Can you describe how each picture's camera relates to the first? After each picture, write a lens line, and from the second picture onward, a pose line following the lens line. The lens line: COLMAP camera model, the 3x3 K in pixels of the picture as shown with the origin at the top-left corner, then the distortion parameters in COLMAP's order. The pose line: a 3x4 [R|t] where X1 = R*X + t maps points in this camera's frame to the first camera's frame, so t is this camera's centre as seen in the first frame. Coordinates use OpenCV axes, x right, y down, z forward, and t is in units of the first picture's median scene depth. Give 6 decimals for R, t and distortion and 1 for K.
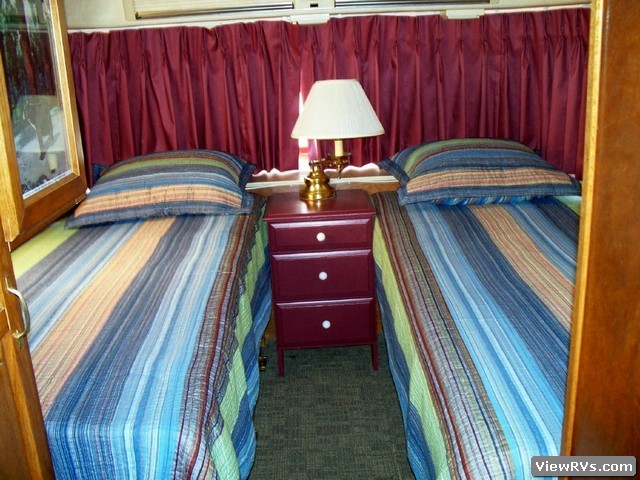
lens RADIAL K [[656.1, 0, 320.0], [0, 656.1, 240.0], [0, 0, 1]] dist [-0.204517, 0.200496]
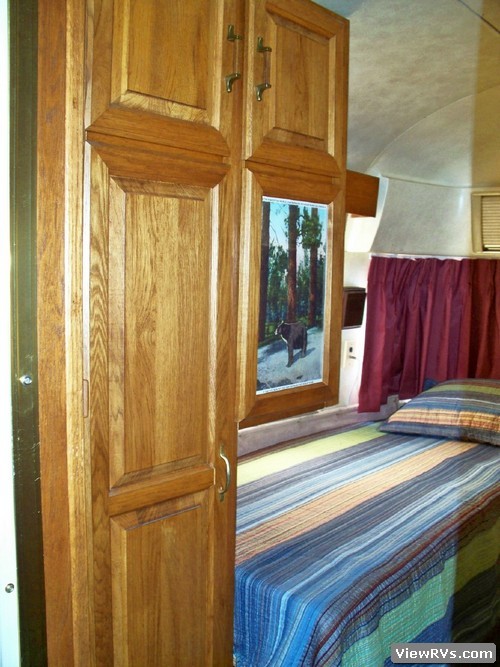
lens RADIAL K [[683.8, 0, 250.0], [0, 683.8, 333.5], [0, 0, 1]] dist [-0.204517, 0.200496]
pose [[0.730876, 0.129467, -0.670118, 0.225973], [-0.247484, 0.965294, -0.083427, -0.031046], [0.636060, 0.226818, 0.737551, -0.044159]]
